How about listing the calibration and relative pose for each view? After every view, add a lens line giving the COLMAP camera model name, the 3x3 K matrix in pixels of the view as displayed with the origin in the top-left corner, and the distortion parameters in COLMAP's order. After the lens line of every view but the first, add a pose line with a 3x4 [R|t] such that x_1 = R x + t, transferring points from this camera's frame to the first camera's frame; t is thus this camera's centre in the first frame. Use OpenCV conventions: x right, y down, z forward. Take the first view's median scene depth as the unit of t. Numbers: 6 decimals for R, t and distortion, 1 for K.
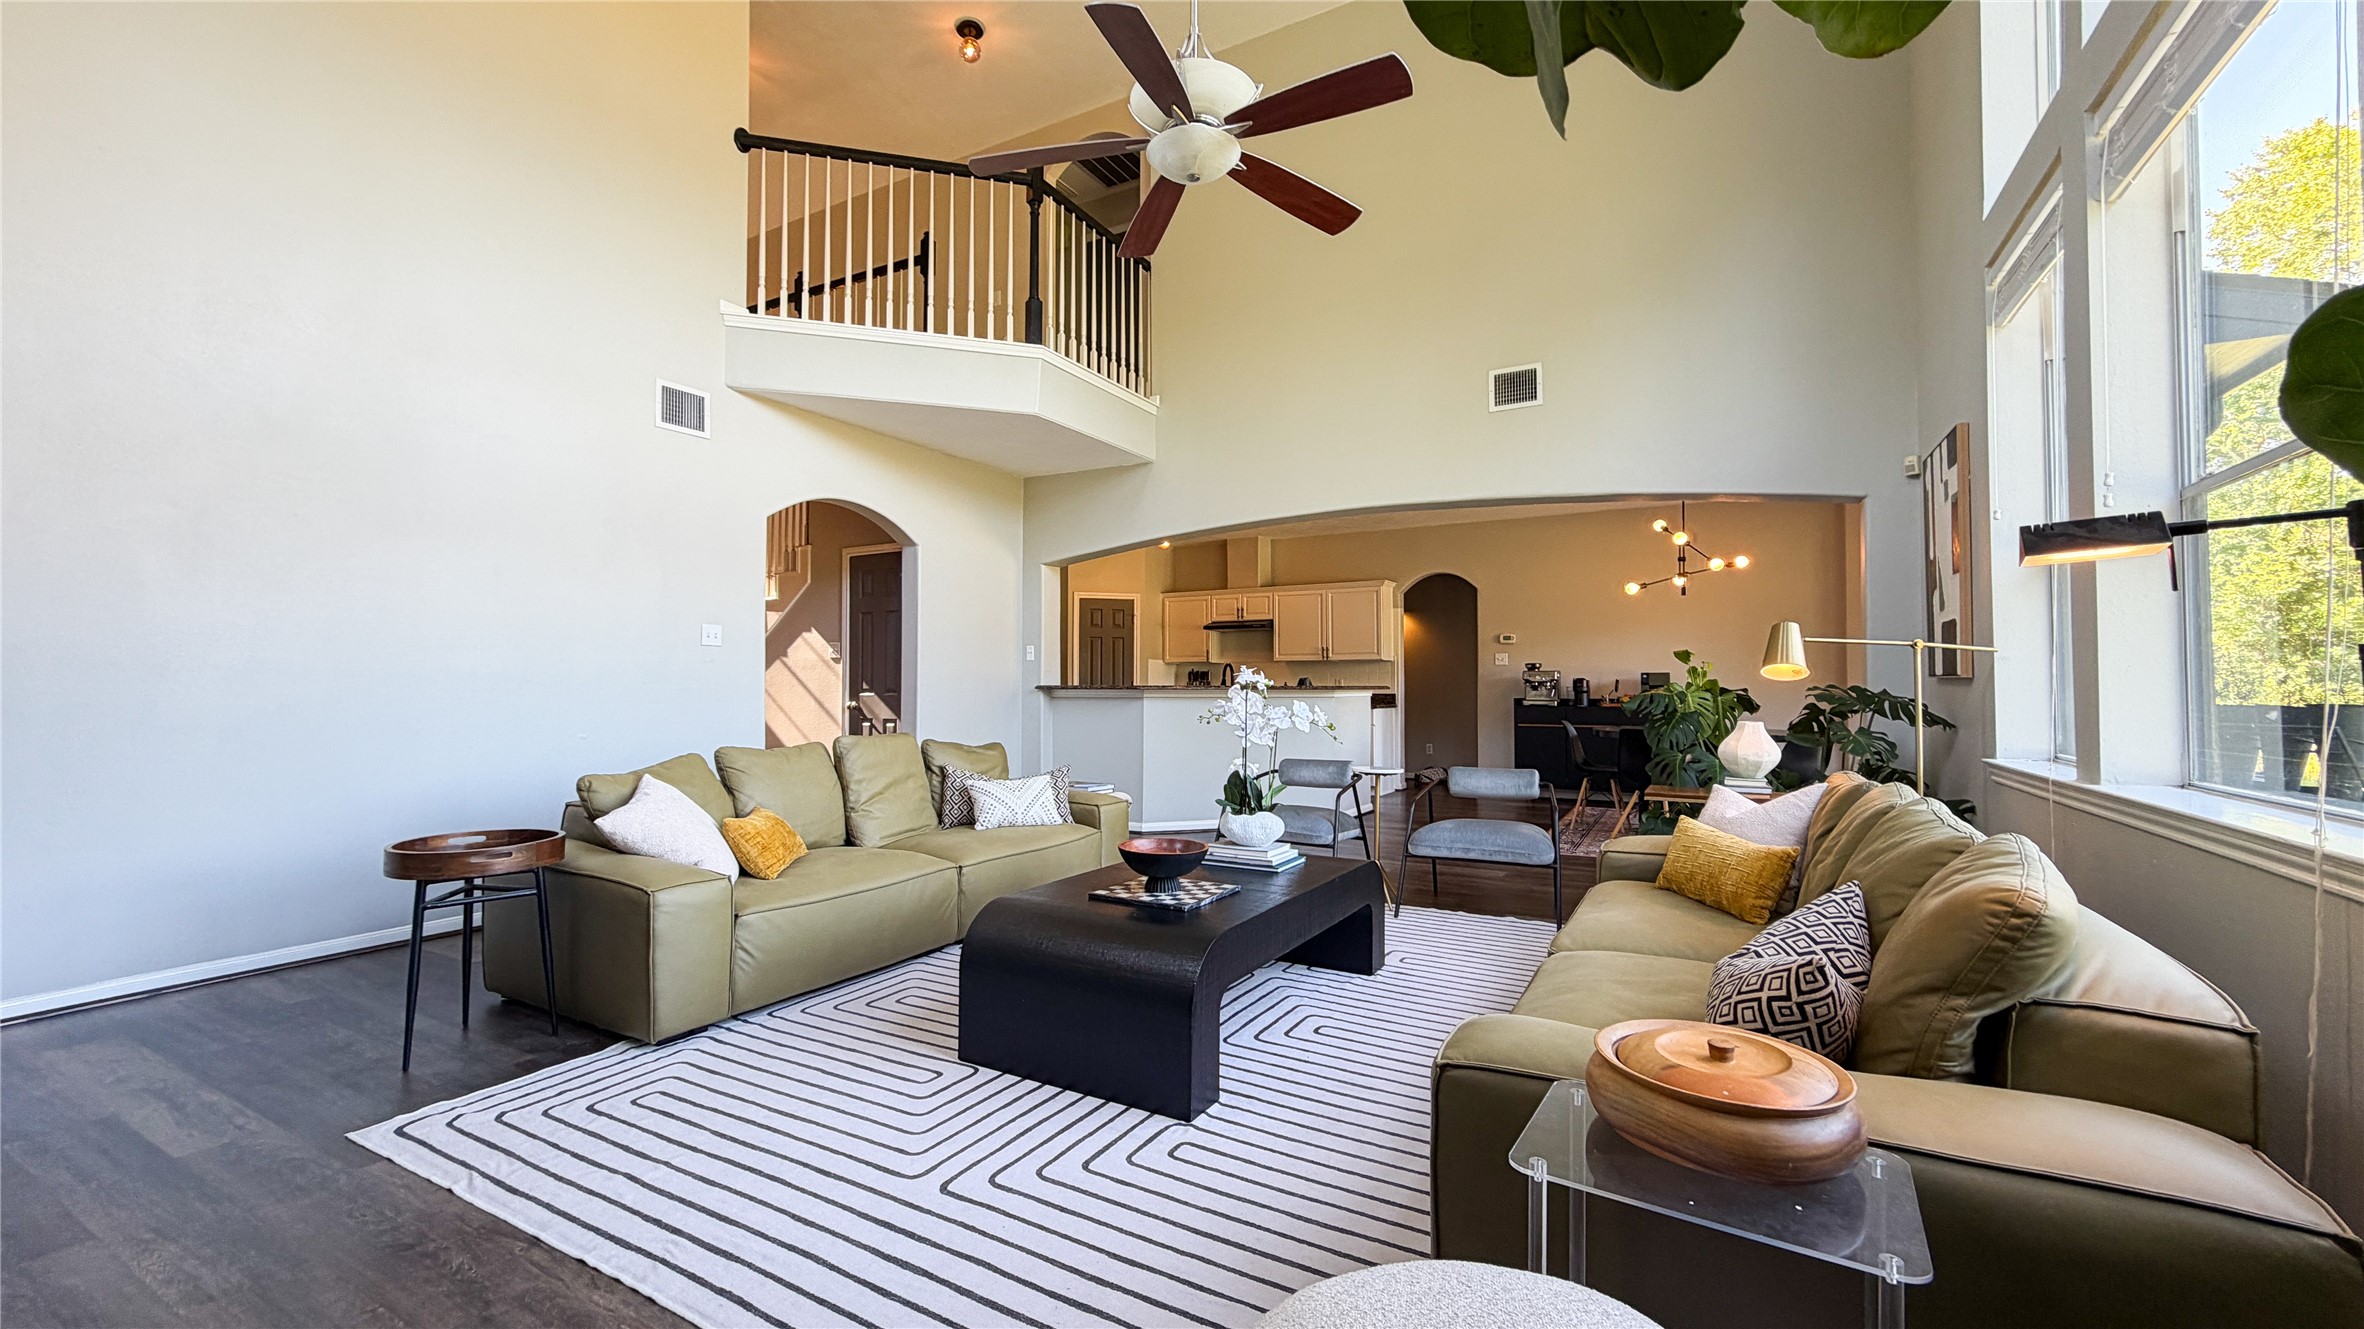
lens RADIAL K [[944.1, 0, 1173.6], [0, 944.1, 667.3], [0, 0, 1]] dist [0.000263, 0.000064]
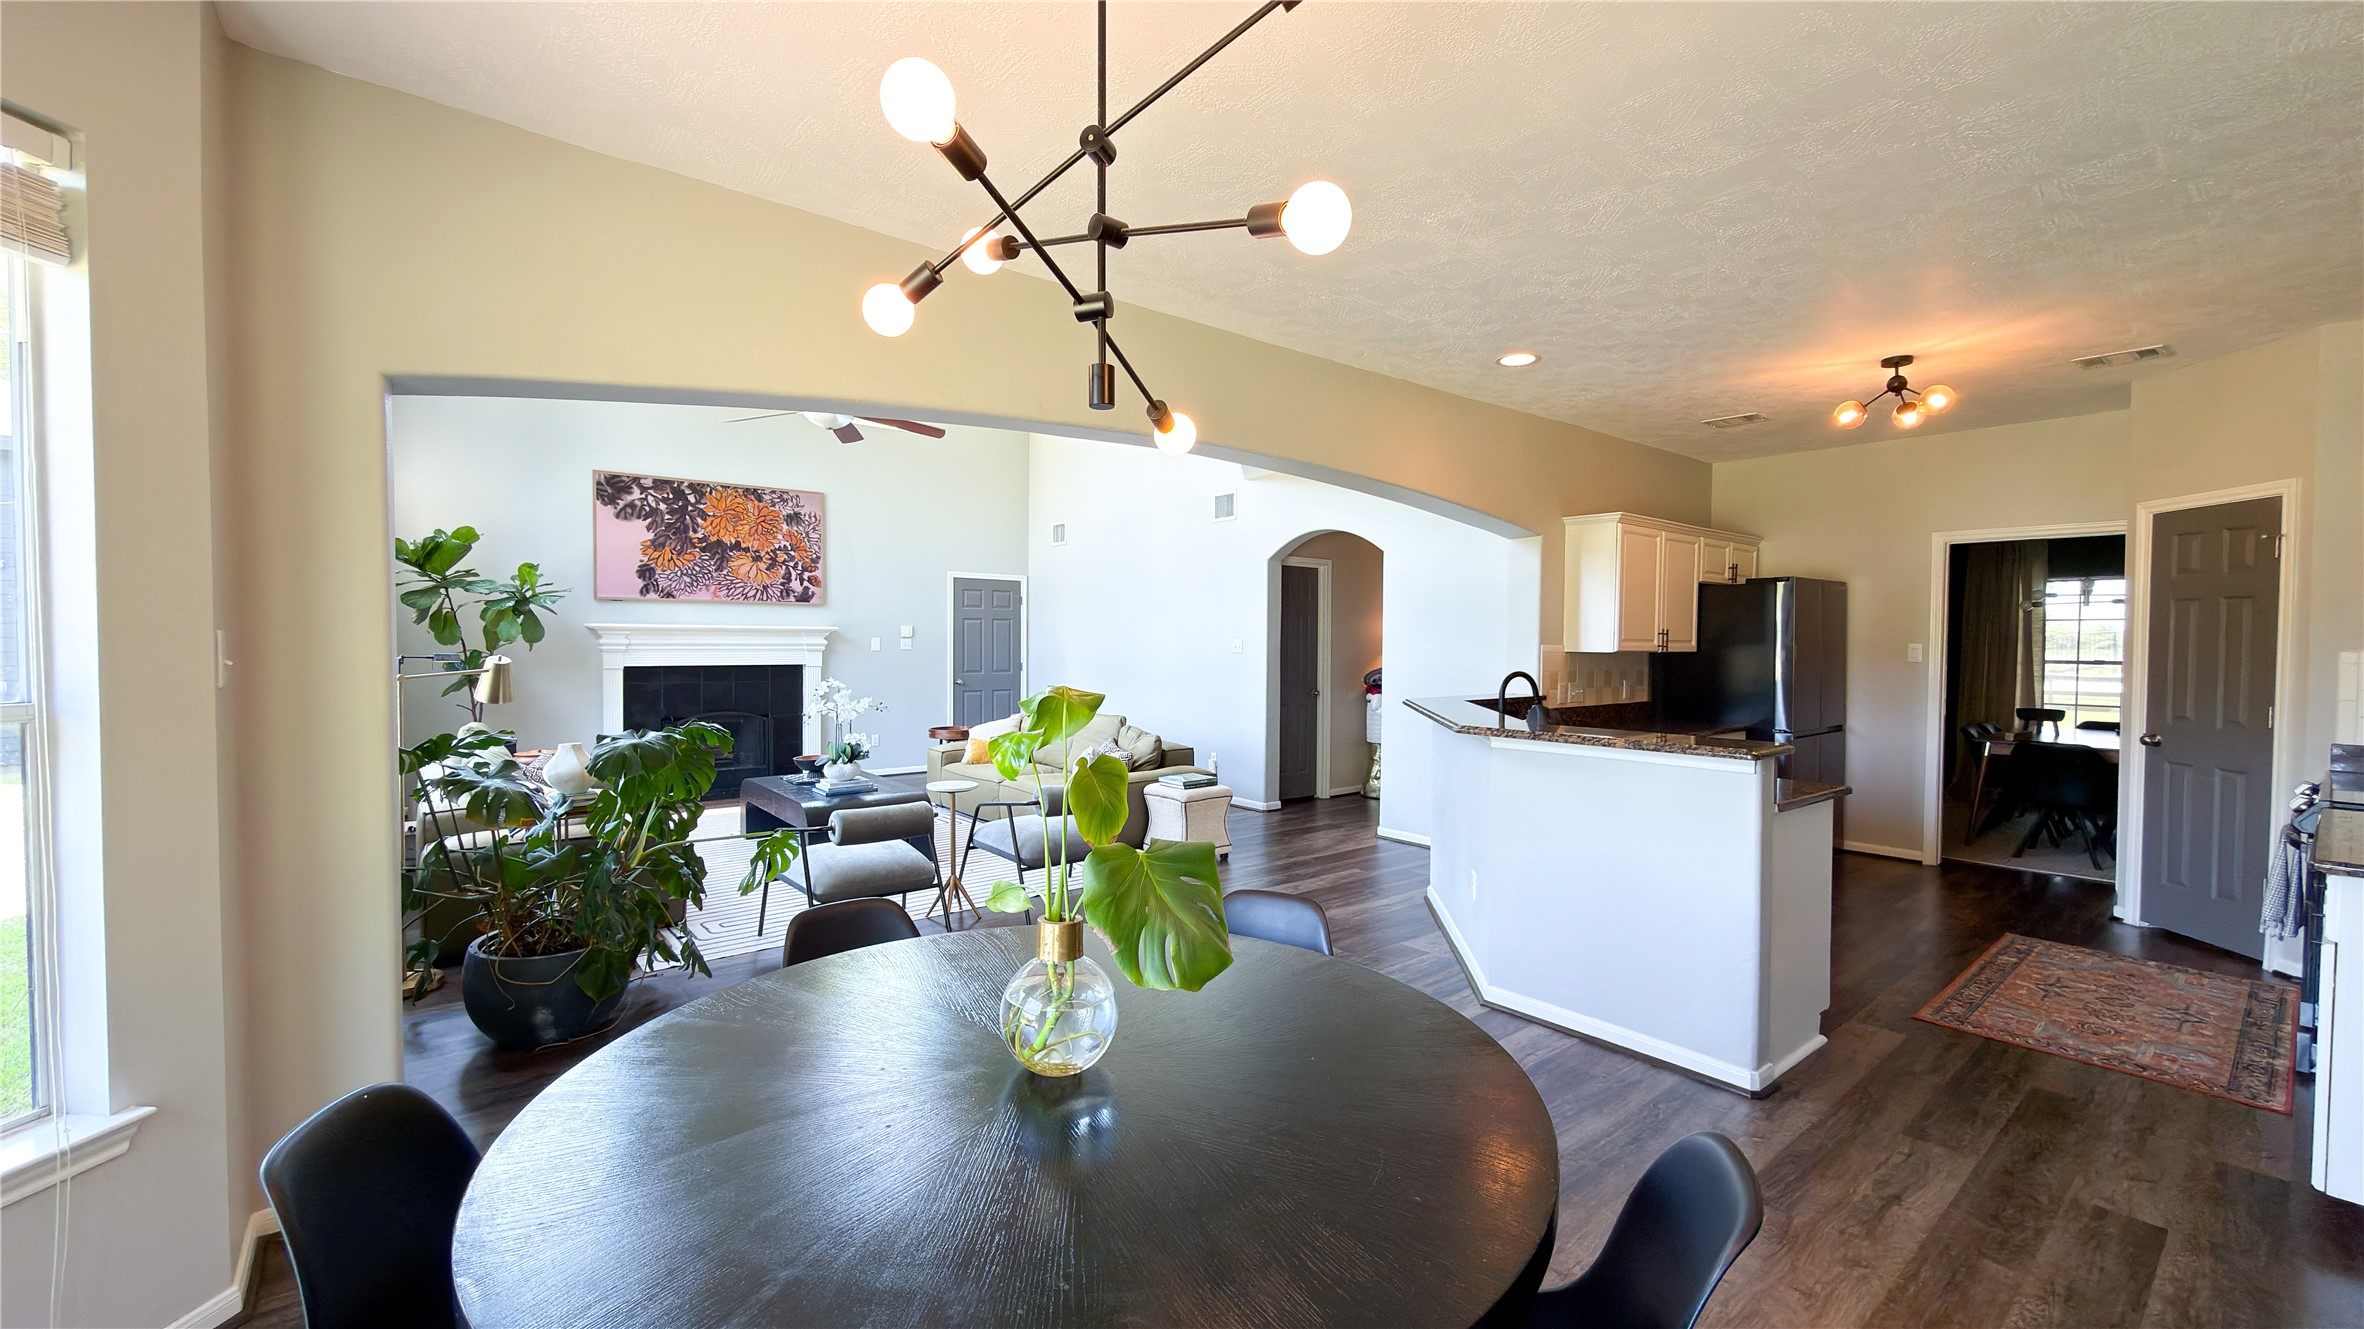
lens RADIAL K [[944.1, 0, 1181.2], [0, 944.1, 664.3], [0, 0, 1]] dist [0.000263, 0.000064]
pose [[-0.356279, 0.022454, -0.934110, 1.171256], [0.014334, 0.999725, 0.018565, -0.038534], [0.934270, -0.006775, -0.356502, 1.727244]]
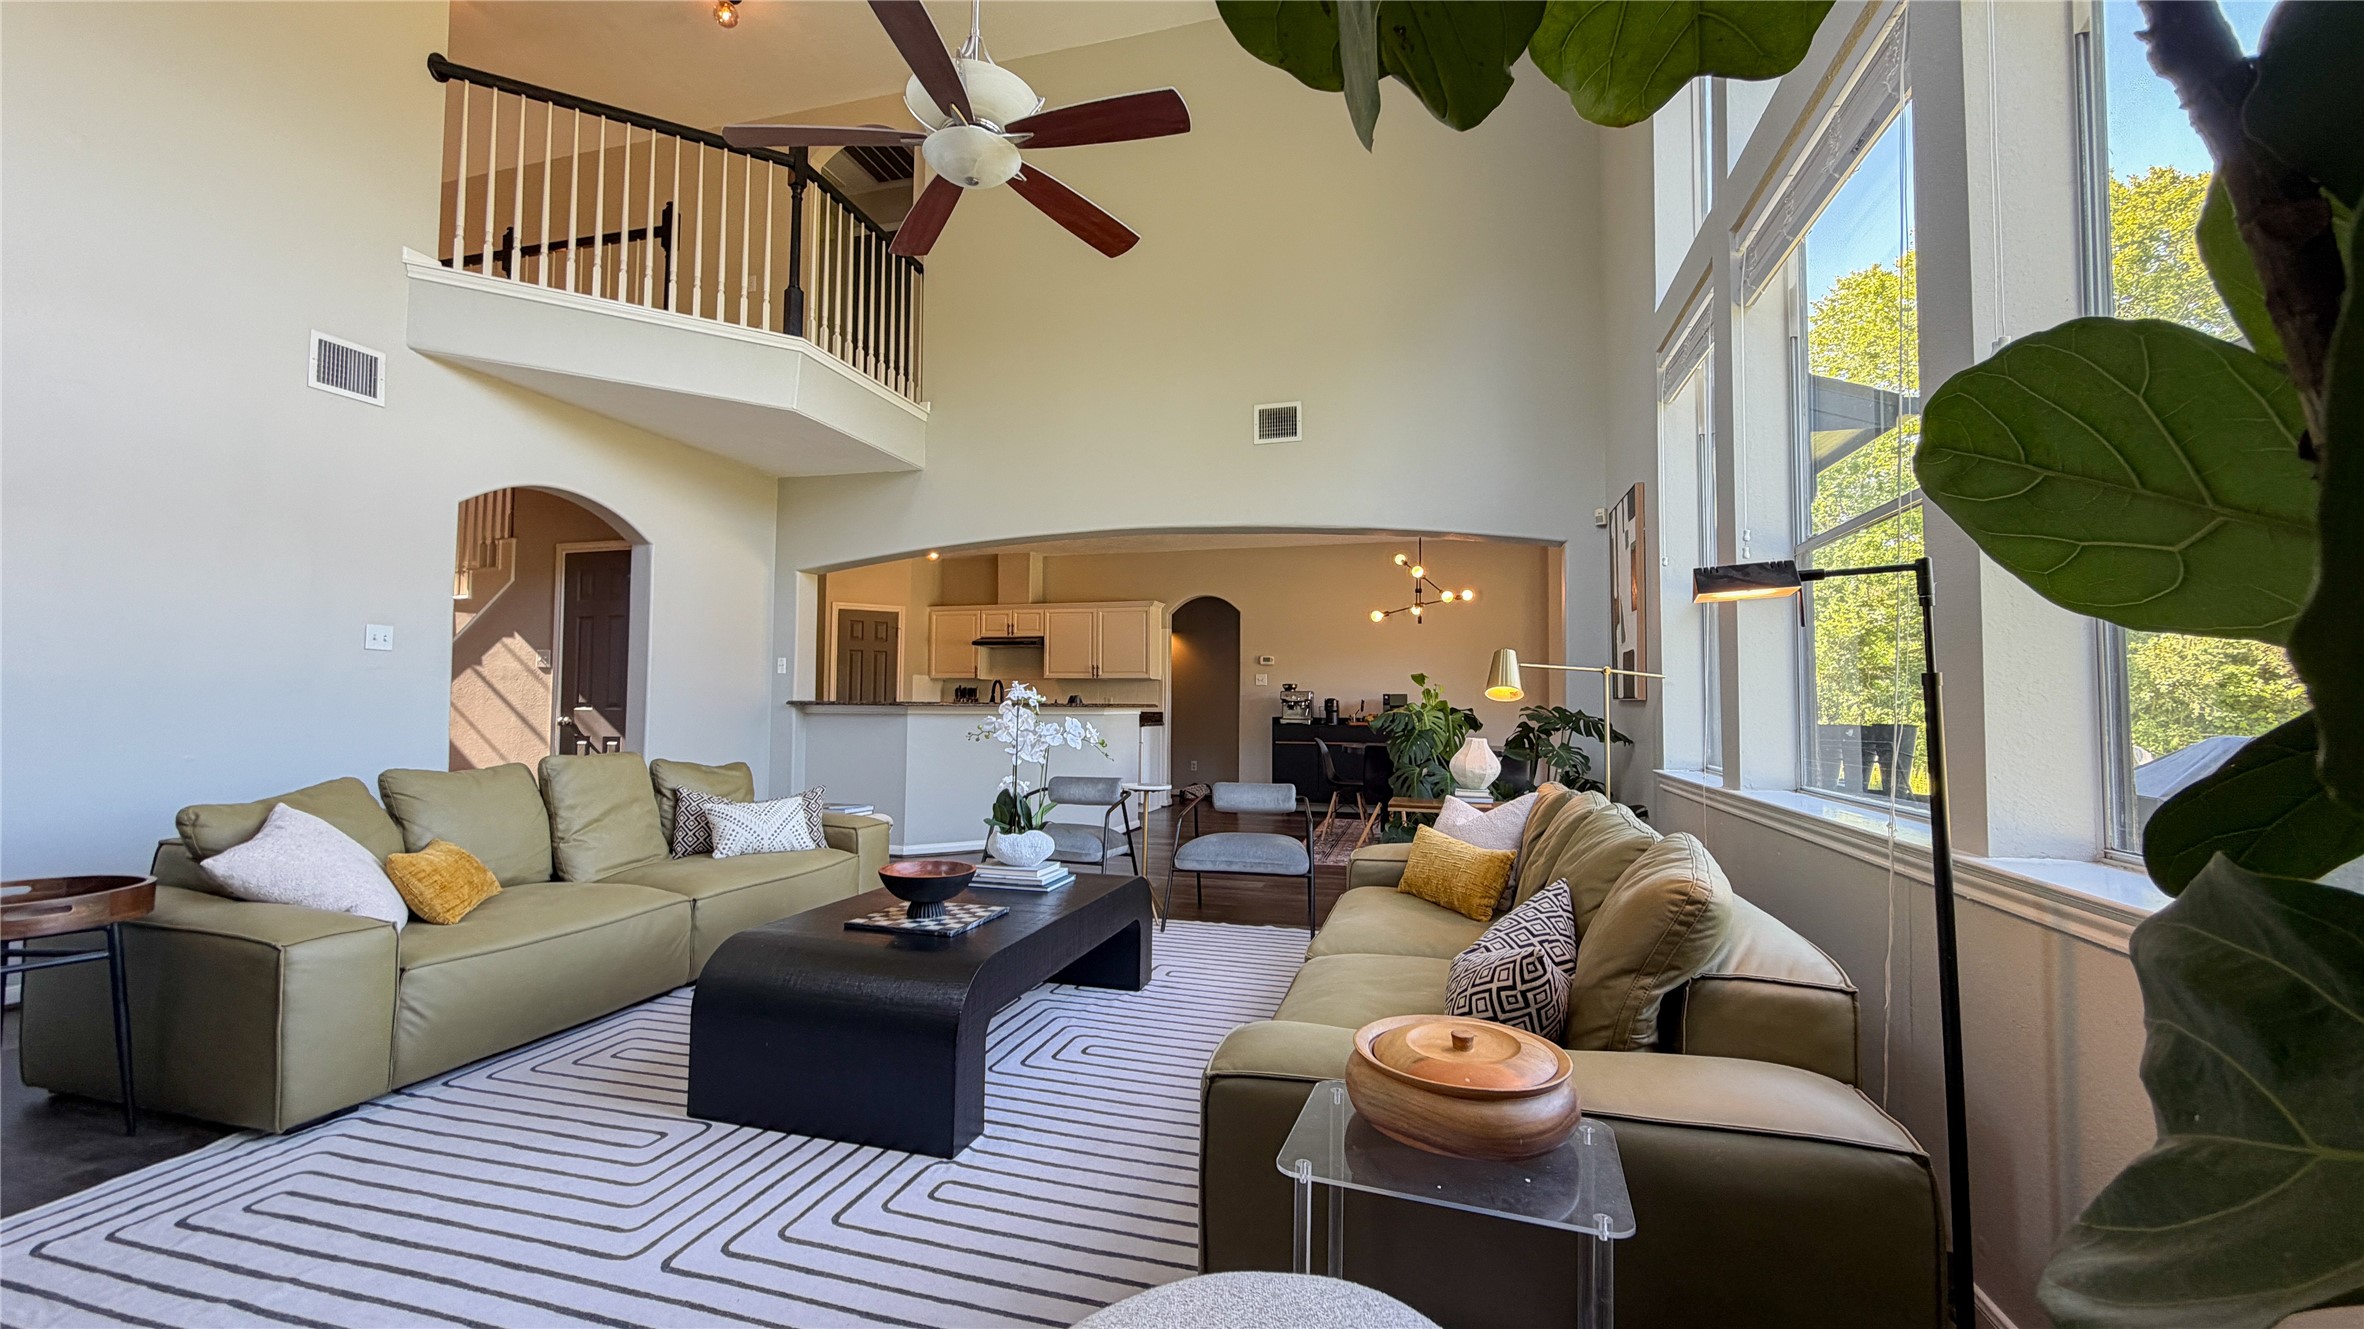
lens RADIAL K [[944.1, 0, 1175.1], [0, 944.1, 667.0], [0, 0, 1]] dist [0.000263, 0.000064]
pose [[0.970013, 0.017259, 0.242439, -0.002239], [-0.012502, 0.999698, -0.021146, 0.001619], [-0.242731, 0.017481, 0.969936, 0.007130]]
